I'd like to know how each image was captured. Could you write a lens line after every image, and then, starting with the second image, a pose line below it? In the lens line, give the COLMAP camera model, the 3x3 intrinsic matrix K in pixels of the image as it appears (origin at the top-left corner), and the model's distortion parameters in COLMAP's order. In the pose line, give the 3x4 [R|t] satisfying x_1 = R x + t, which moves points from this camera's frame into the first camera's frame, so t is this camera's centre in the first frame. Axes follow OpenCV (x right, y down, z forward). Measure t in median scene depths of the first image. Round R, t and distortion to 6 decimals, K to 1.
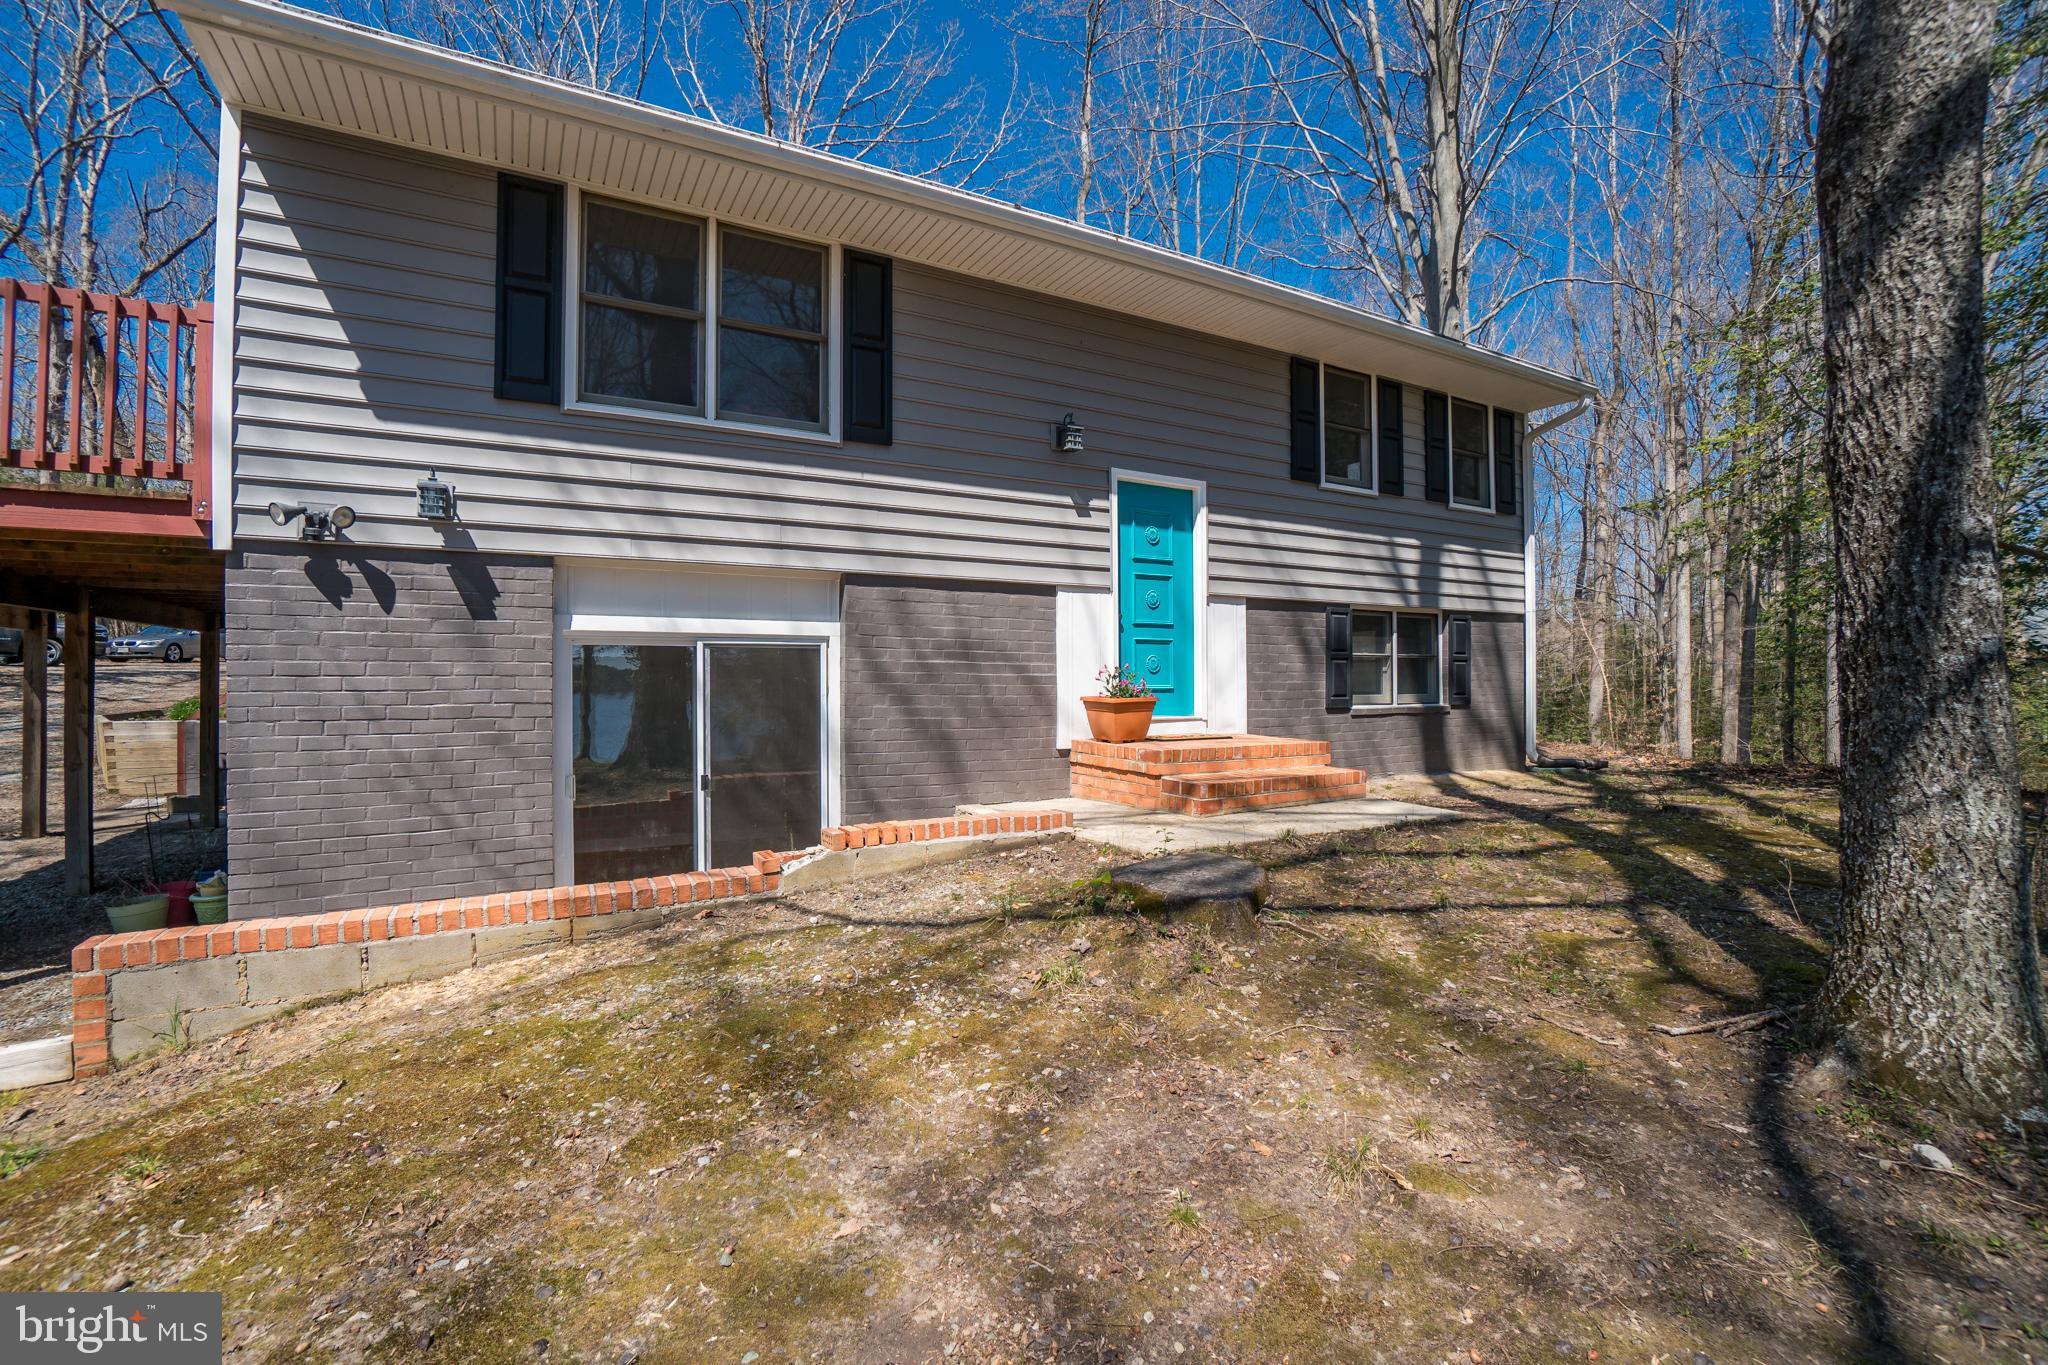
lens RADIAL K [[899.1, 0, 1011.9], [0, 899.1, 675.1], [0, 0, 1]] dist [-0.057634, 0.019912]
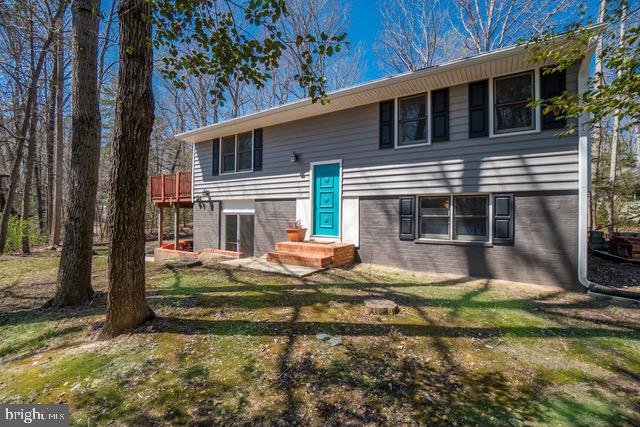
lens RADIAL K [[281.0, 0, 316.2], [0, 281.0, 211.2], [0, 0, 1]] dist [-0.057634, 0.019912]
pose [[0.462865, -0.005452, -0.886412, 1.109291], [-0.006020, 0.999939, -0.009294, -0.034228], [0.886408, 0.009638, 0.462804, 0.534638]]
